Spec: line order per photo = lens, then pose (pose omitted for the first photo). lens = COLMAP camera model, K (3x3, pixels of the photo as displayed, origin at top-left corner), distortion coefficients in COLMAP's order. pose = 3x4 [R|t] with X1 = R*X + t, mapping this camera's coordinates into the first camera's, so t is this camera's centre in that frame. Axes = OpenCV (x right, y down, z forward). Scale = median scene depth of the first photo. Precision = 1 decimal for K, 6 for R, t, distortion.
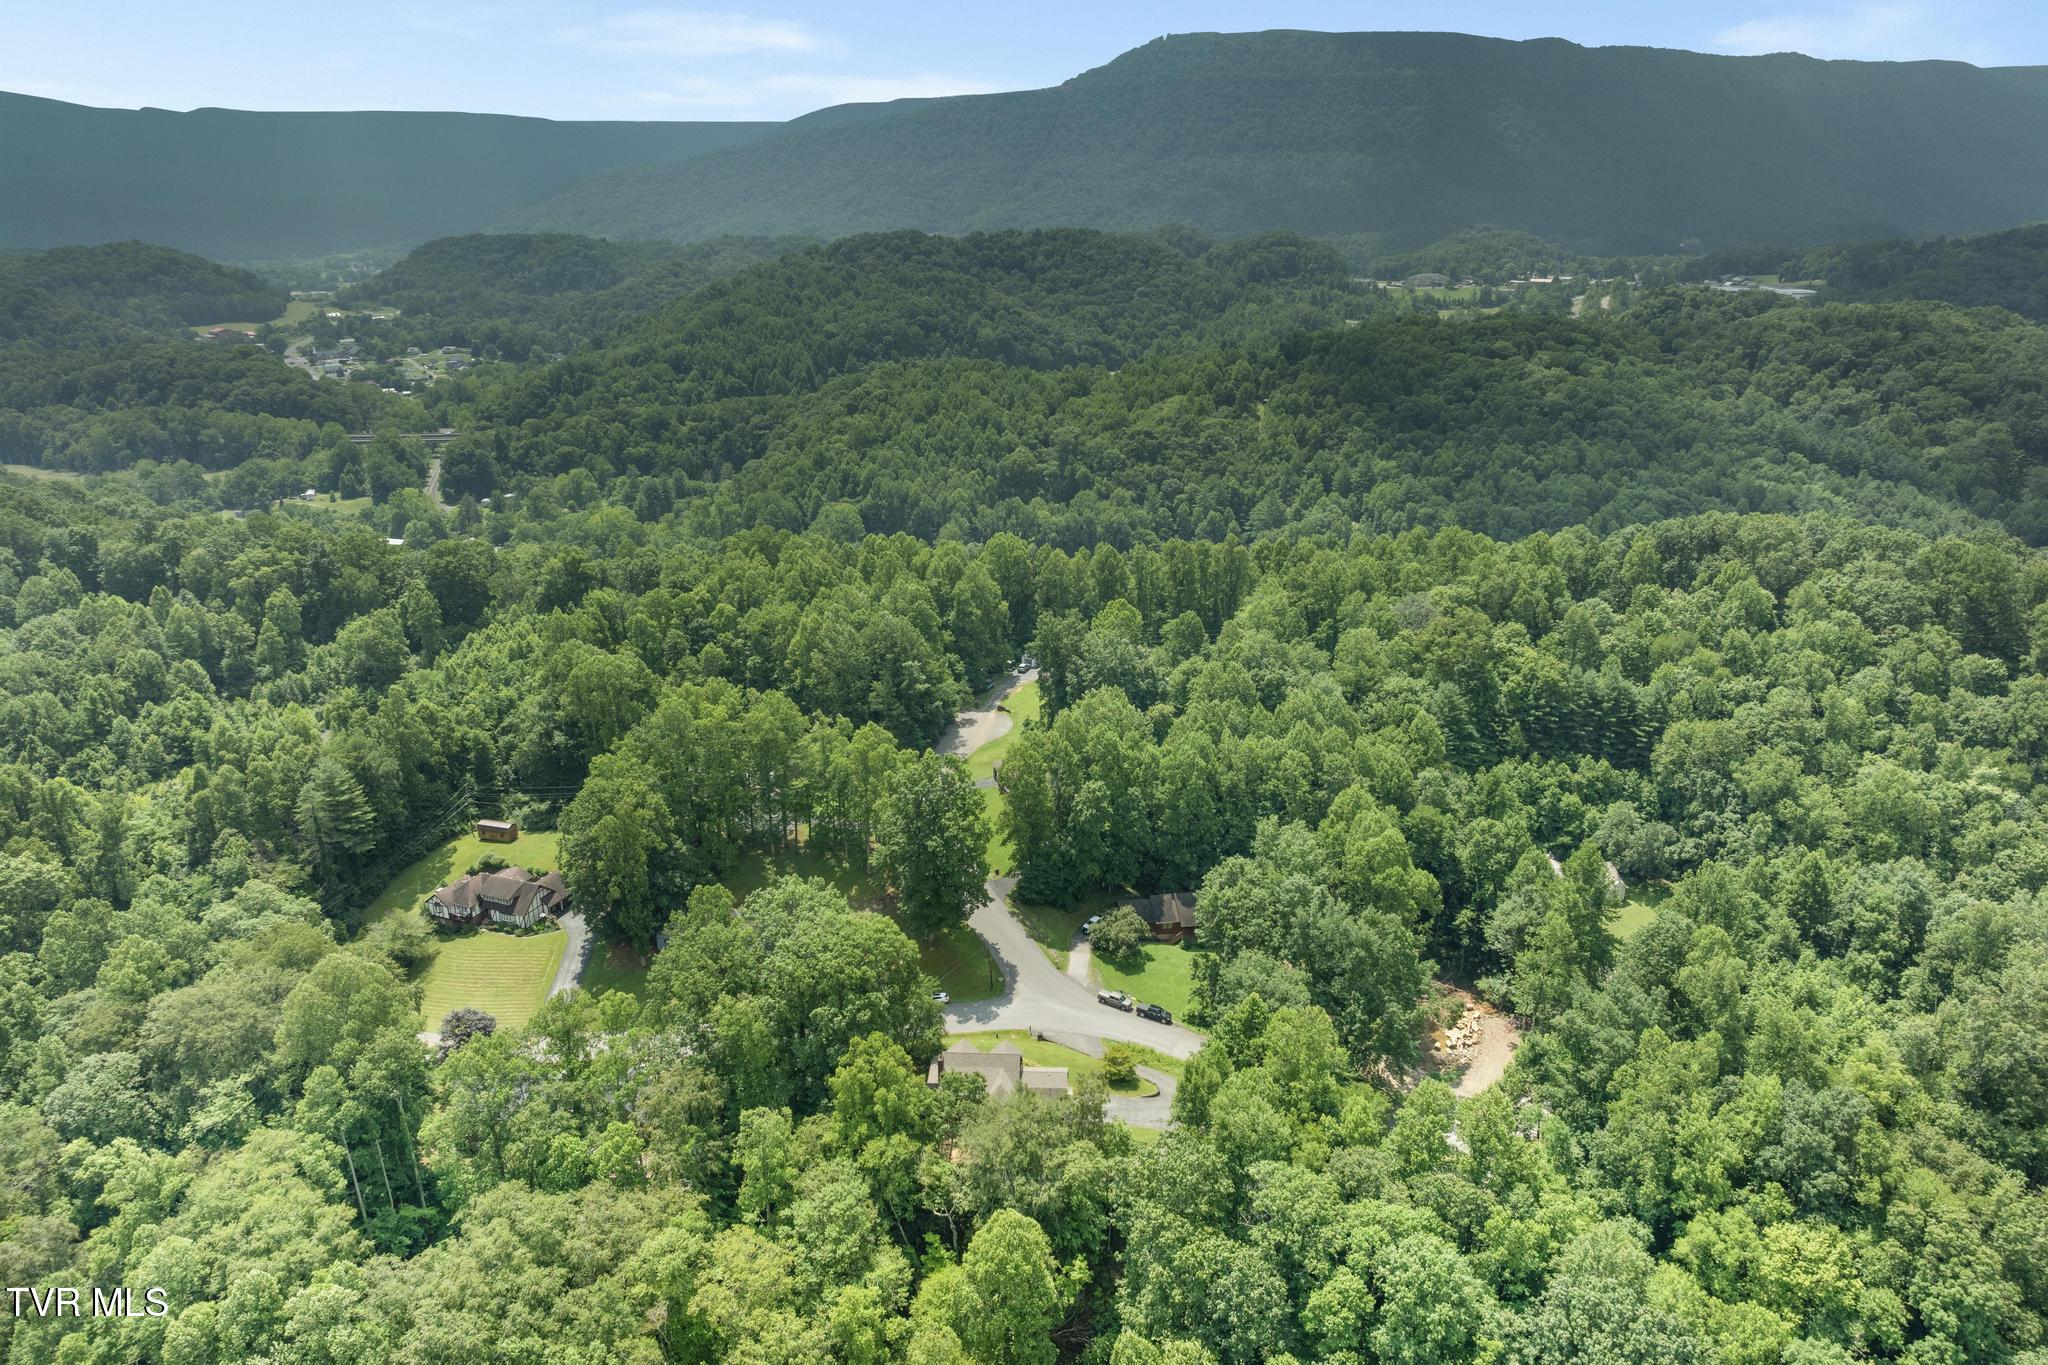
lens RADIAL K [[1481.4, 0, 993.8], [0, 1481.4, 680.5], [0, 0, 1]] dist [-0.037453, 0.002779]
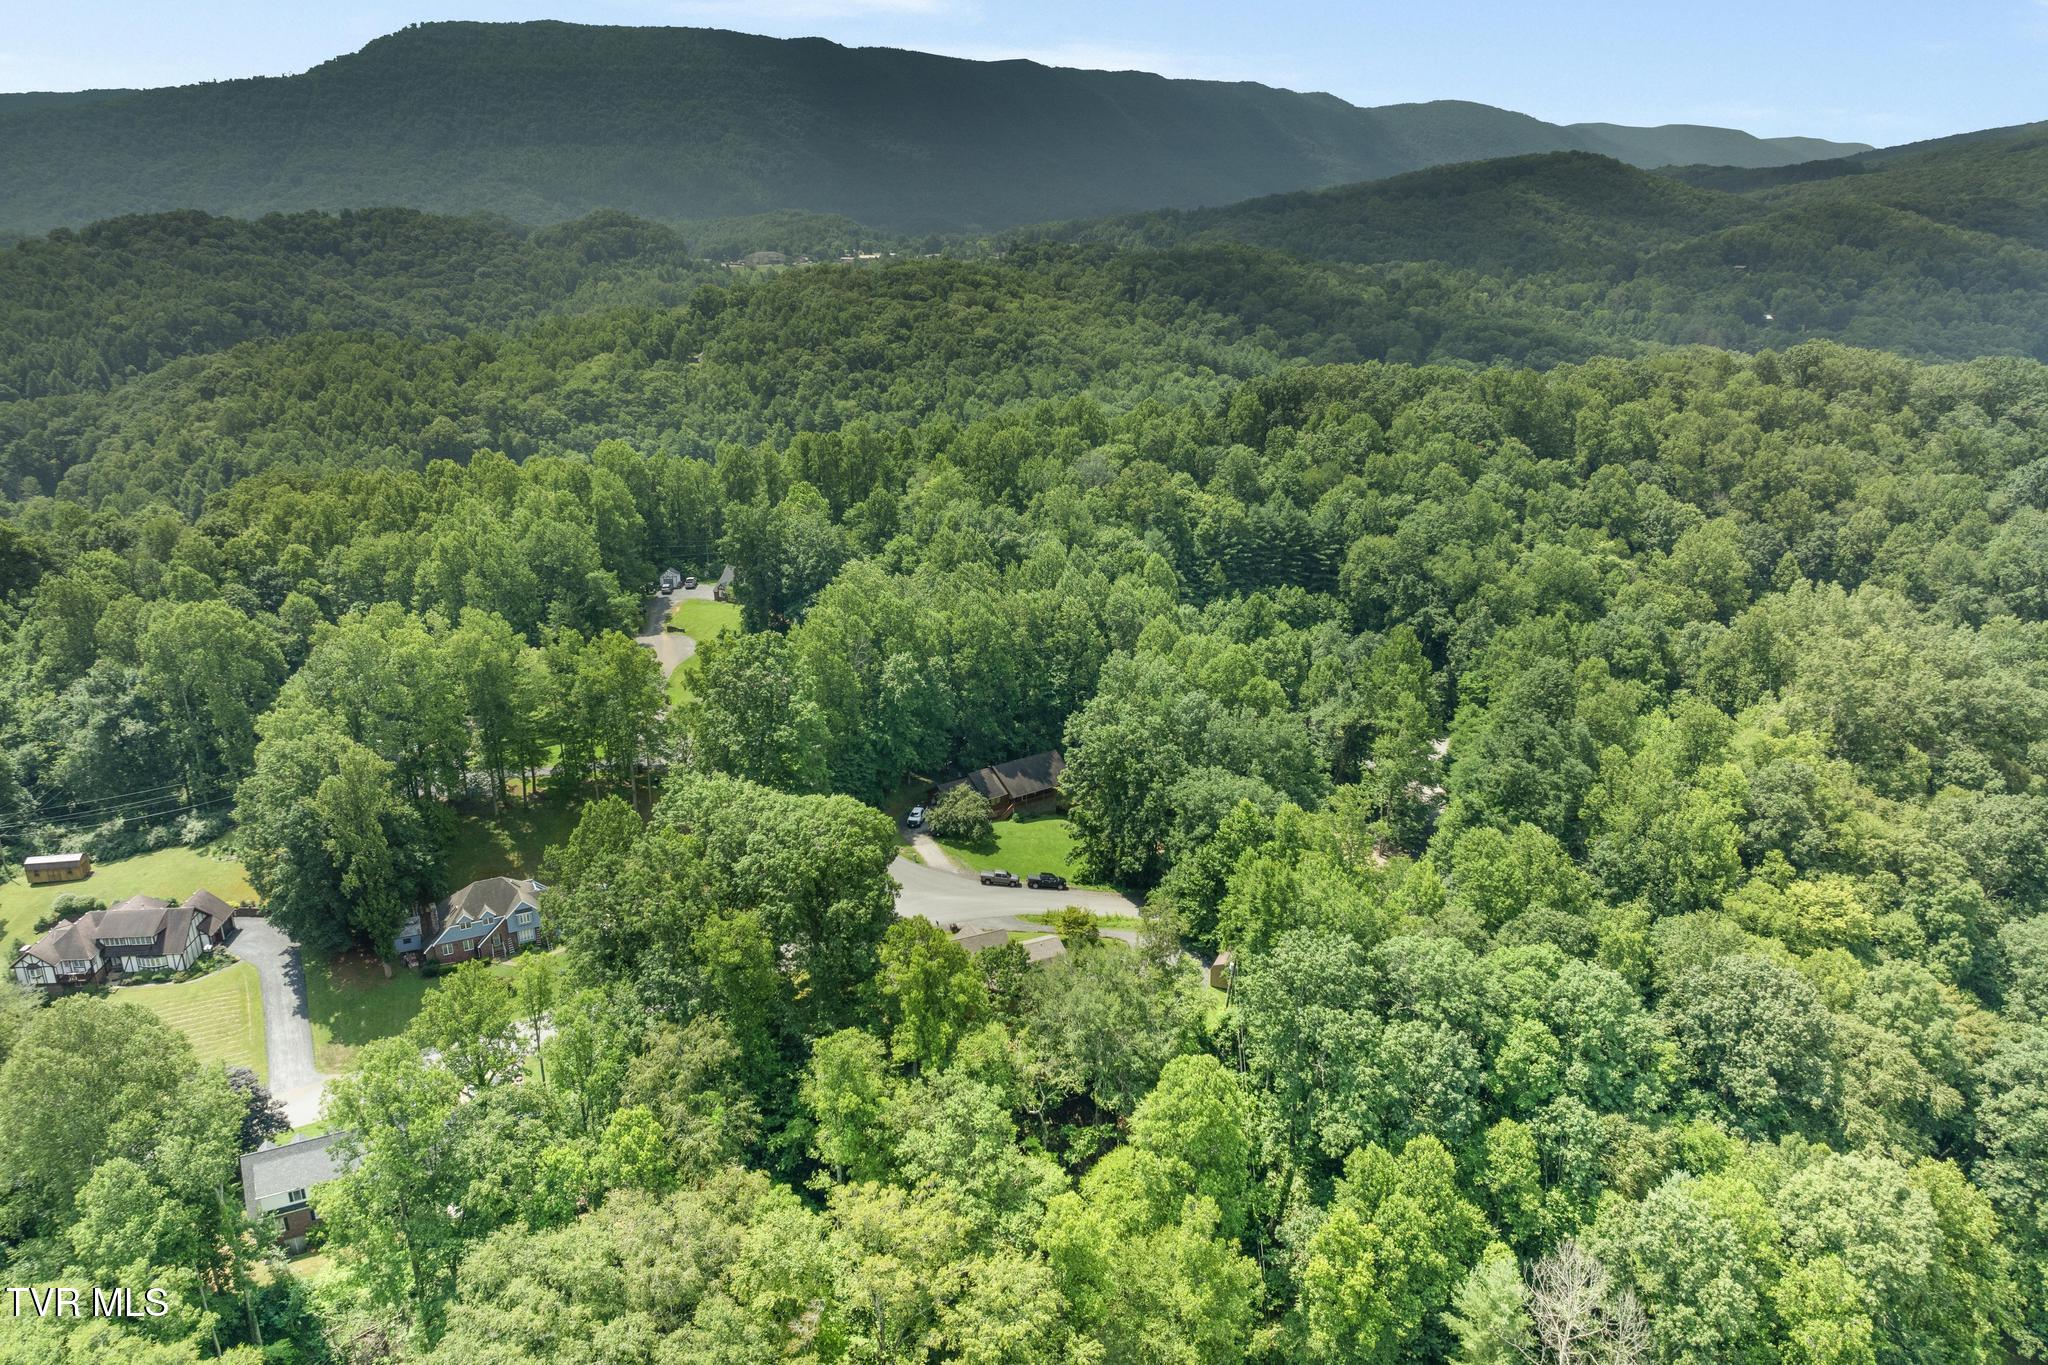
lens RADIAL K [[1481.4, 0, 993.8], [0, 1481.4, 680.5], [0, 0, 1]] dist [-0.037453, 0.002779]
pose [[0.881196, -0.139477, 0.451708, -0.218724], [0.146415, 0.989026, 0.019761, 0.057880], [-0.449507, 0.048724, 0.891947, 0.146194]]
